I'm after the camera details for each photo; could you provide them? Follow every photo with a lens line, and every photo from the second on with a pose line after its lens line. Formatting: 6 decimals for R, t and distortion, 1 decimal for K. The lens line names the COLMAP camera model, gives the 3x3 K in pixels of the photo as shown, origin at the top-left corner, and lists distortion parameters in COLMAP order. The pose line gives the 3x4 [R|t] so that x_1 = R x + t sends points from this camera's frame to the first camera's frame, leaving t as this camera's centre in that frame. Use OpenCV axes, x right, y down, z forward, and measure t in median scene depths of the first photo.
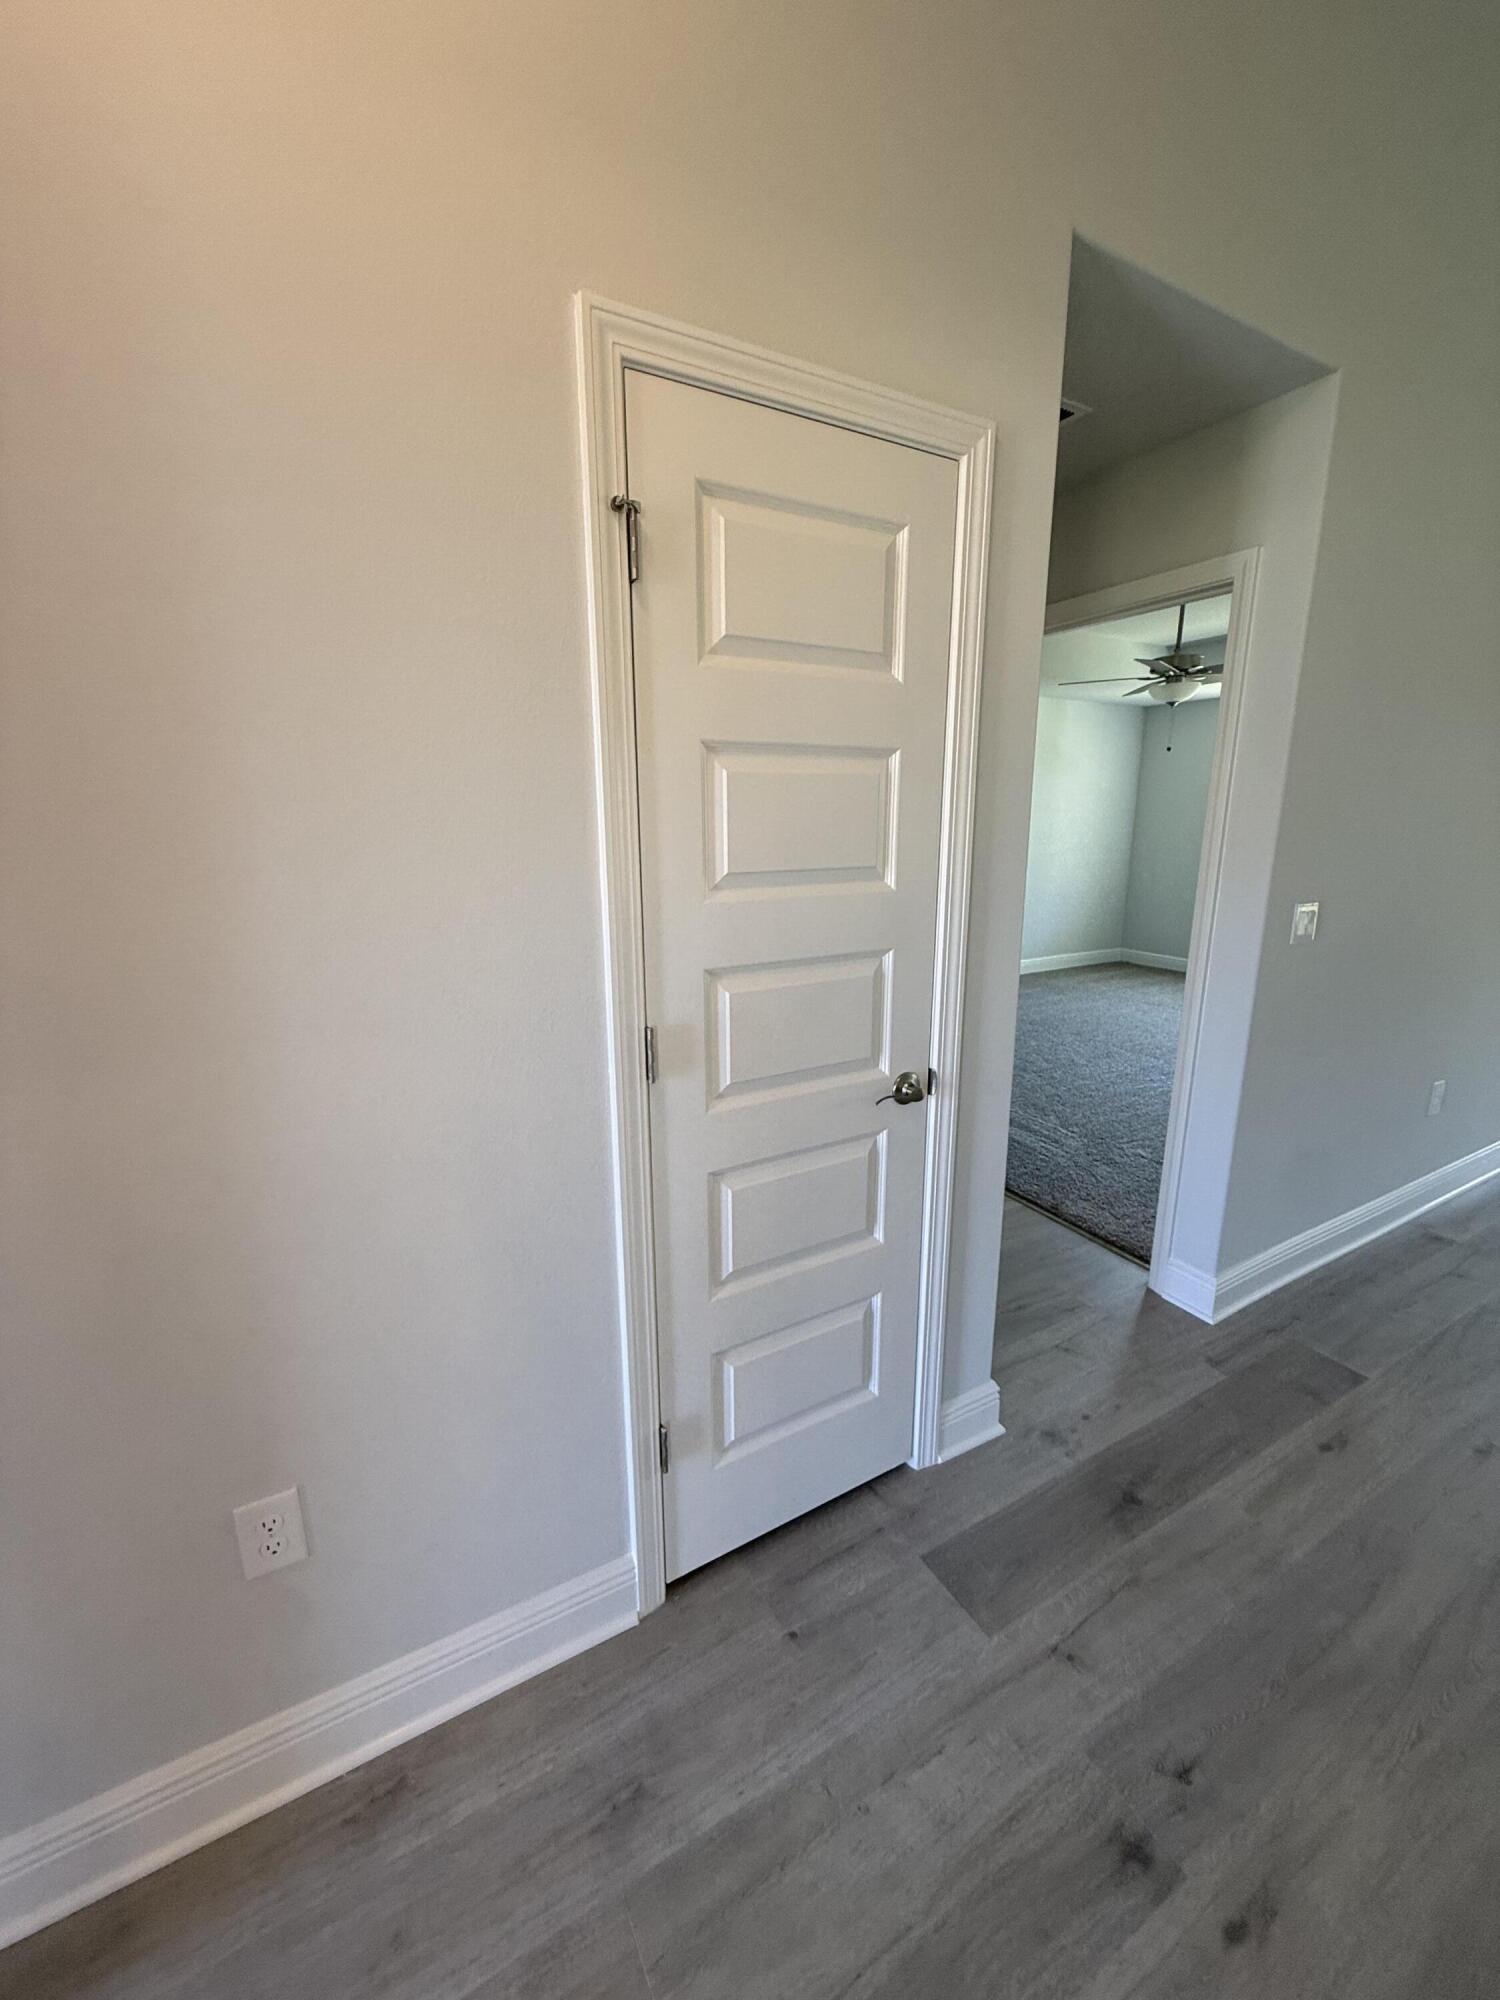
lens RADIAL K [[795.8, 0, 753.0], [0, 795.8, 995.9], [0, 0, 1]] dist [0.000148, 0.000172]
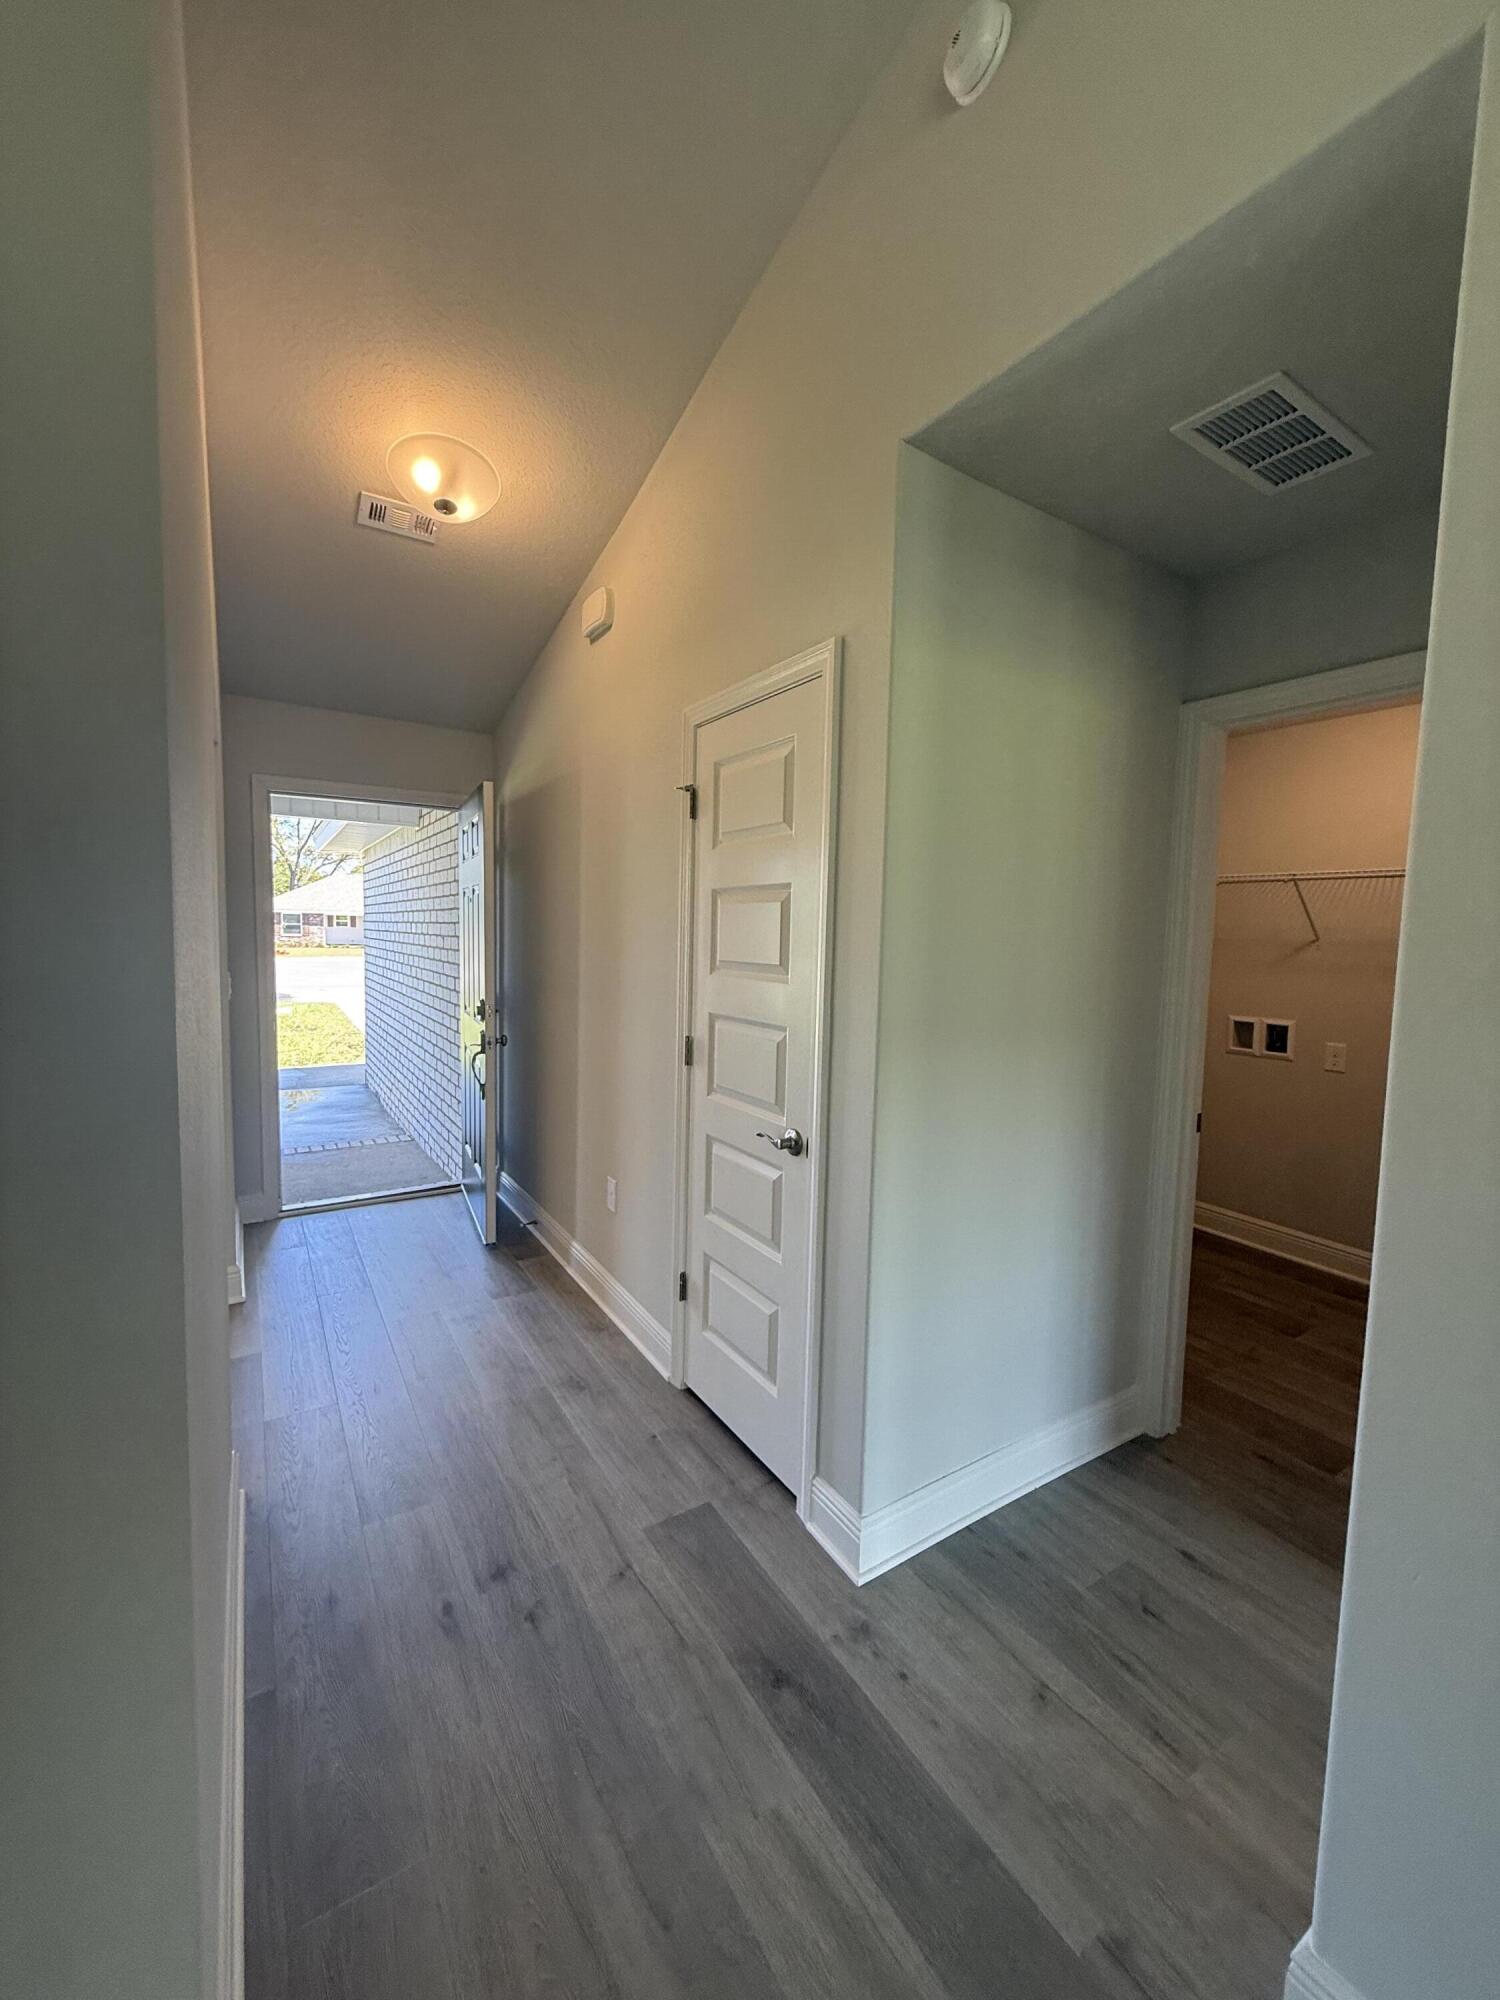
lens RADIAL K [[795.8, 0, 753.0], [0, 795.8, 995.9], [0, 0, 1]] dist [0.000148, 0.000172]
pose [[0.057495, 0.082736, -0.994912, 1.572279], [-0.244646, 0.967343, 0.066306, -0.194259], [0.967906, 0.239589, 0.075858, 0.871955]]
